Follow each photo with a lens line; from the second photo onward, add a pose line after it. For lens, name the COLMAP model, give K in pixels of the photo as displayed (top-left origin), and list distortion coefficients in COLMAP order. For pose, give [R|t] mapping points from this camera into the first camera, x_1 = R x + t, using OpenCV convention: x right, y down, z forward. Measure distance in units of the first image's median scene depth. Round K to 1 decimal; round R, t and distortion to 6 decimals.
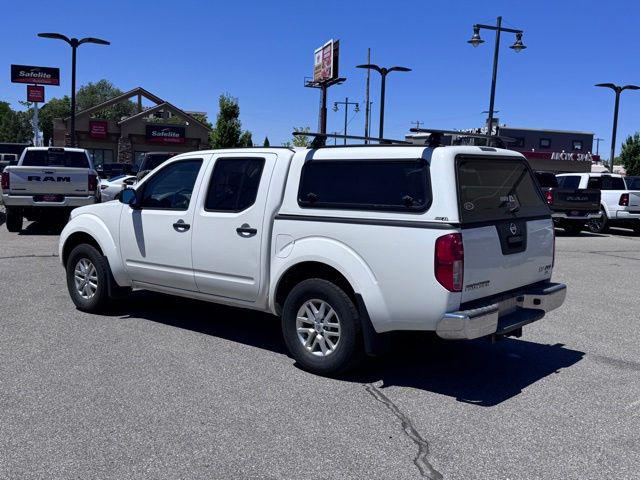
lens RADIAL K [[664.6, 0, 320.0], [0, 664.6, 240.0], [0, 0, 1]] dist [0.181505, -0.396739]
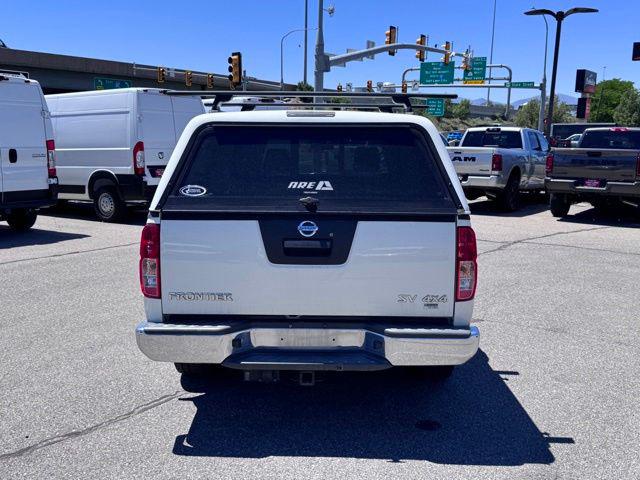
lens RADIAL K [[664.6, 0, 320.0], [0, 664.6, 240.0], [0, 0, 1]] dist [0.181505, -0.396739]
pose [[0.627101, 0.099521, -0.772554, 0.741364], [-0.077626, 0.994852, 0.065147, -0.045592], [0.775061, 0.019116, 0.631598, 0.515983]]
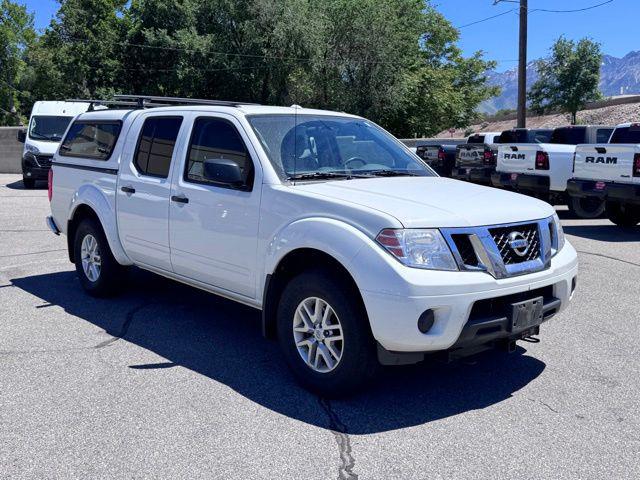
lens RADIAL K [[664.6, 0, 320.0], [0, 664.6, 240.0], [0, 0, 1]] dist [0.181505, -0.396739]
pose [[-0.986292, -0.052481, 0.156440, -0.353151], [-0.012065, 0.968473, 0.248825, -0.219012], [-0.164567, 0.243527, -0.955831, 2.182125]]
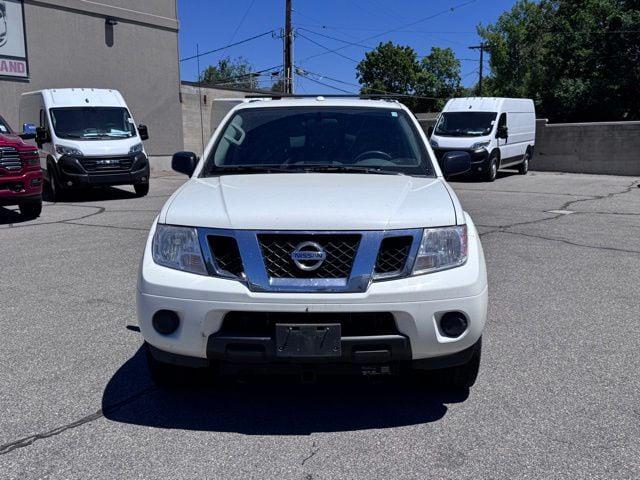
lens RADIAL K [[666.8, 0, 331.8], [0, 666.8, 240.0], [0, 0, 1]] dist [0.179898, -0.395540]
pose [[-0.618683, -0.141264, 0.772836, -0.939010], [0.072546, 0.969227, 0.235237, -0.191955], [-0.782284, 0.201603, -0.589396, 1.787547]]
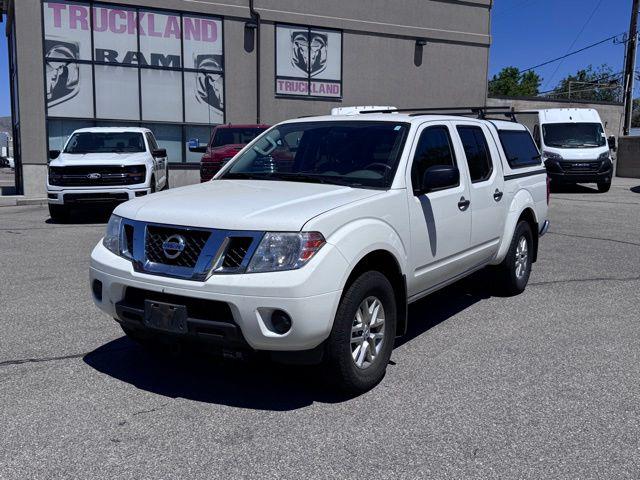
lens RADIAL K [[664.6, 0, 320.0], [0, 664.6, 240.0], [0, 0, 1]] dist [0.181505, -0.396739]
pose [[-0.115861, -0.159148, 0.980433, -1.190501], [0.095905, 0.980676, 0.170520, -0.151324], [-0.988624, 0.113786, -0.098359, 1.356891]]
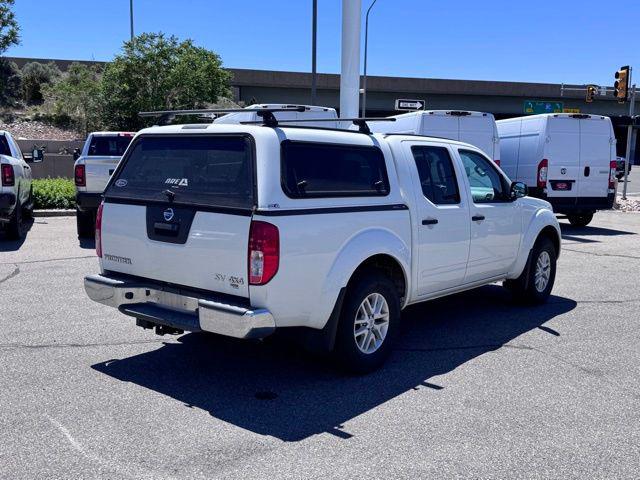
lens RADIAL K [[664.6, 0, 320.0], [0, 664.6, 240.0], [0, 0, 1]] dist [0.181505, -0.396739]
pose [[0.015182, 0.104295, -0.994431, 1.060204], [-0.124099, 0.987052, 0.101626, -0.088897], [0.992154, 0.121865, 0.027928, 1.057006]]
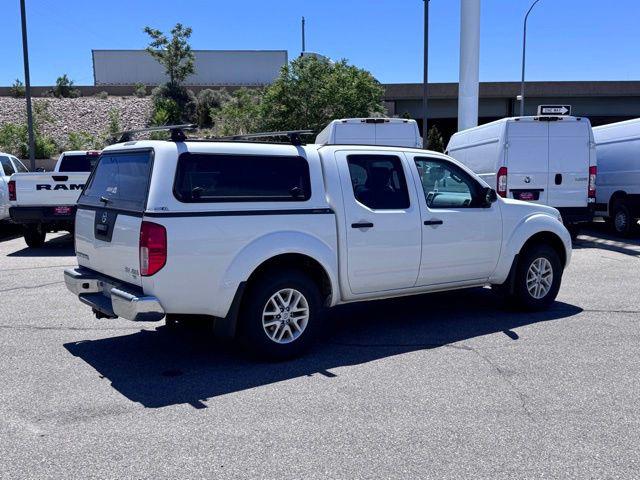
lens RADIAL K [[664.6, 0, 320.0], [0, 664.6, 240.0], [0, 0, 1]] dist [0.181505, -0.396739]
pose [[-0.247848, 0.084466, -0.965110, 1.113029], [-0.102422, 0.988325, 0.112800, -0.123403], [0.963370, 0.126806, -0.236303, 1.423219]]
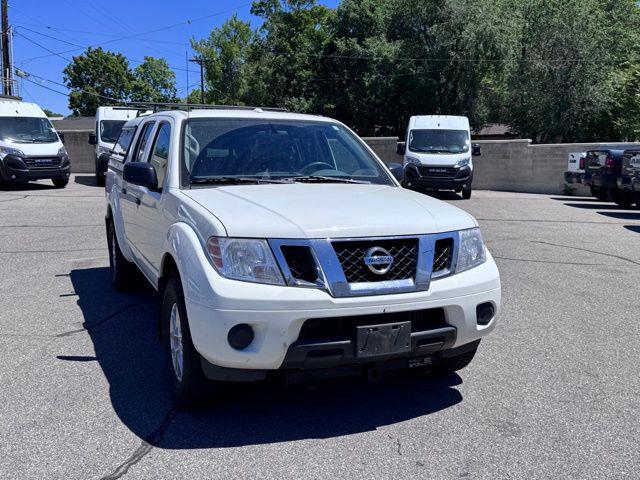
lens RADIAL K [[664.6, 0, 320.0], [0, 664.6, 240.0], [0, 0, 1]] dist [0.181505, -0.396739]
pose [[-0.883097, -0.094982, 0.459476, -0.700363], [0.020344, 0.970622, 0.239747, -0.212239], [-0.468750, 0.221067, -0.855221, 2.027122]]
